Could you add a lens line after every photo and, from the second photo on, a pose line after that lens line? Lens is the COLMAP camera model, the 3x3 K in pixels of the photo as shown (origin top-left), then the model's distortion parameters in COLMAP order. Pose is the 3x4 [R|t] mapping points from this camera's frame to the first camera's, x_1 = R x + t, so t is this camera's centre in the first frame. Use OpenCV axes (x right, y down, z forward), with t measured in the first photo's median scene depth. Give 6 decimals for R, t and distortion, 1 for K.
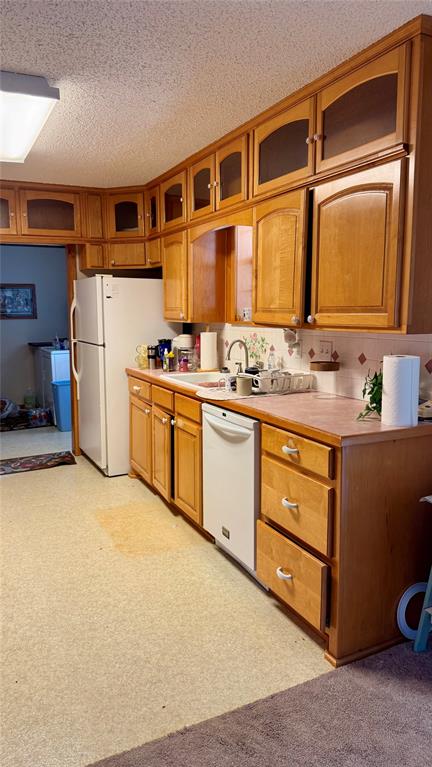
lens RADIAL K [[550.5, 0, 215.4], [0, 550.5, 385.8], [0, 0, 1]] dist [0.066476, -0.041409]
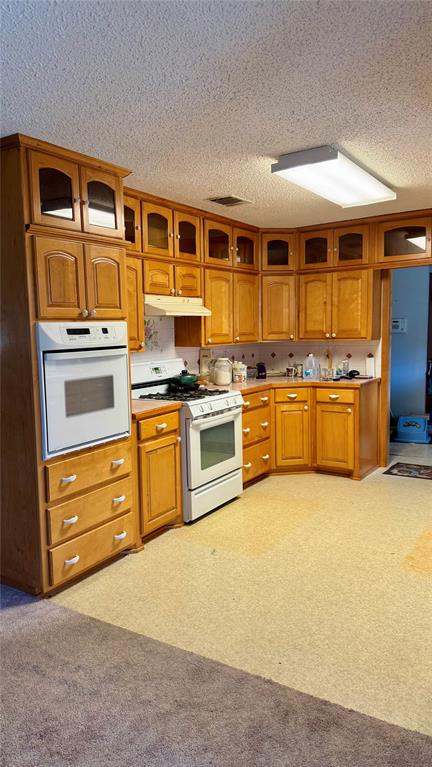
lens RADIAL K [[550.5, 0, 214.9], [0, 550.5, 382.4], [0, 0, 1]] dist [0.066476, -0.041409]
pose [[0.527101, 0.082251, -0.845813, 0.760163], [-0.106210, 0.993877, 0.030461, -0.041925], [0.843139, 0.073778, 0.532609, 0.194733]]
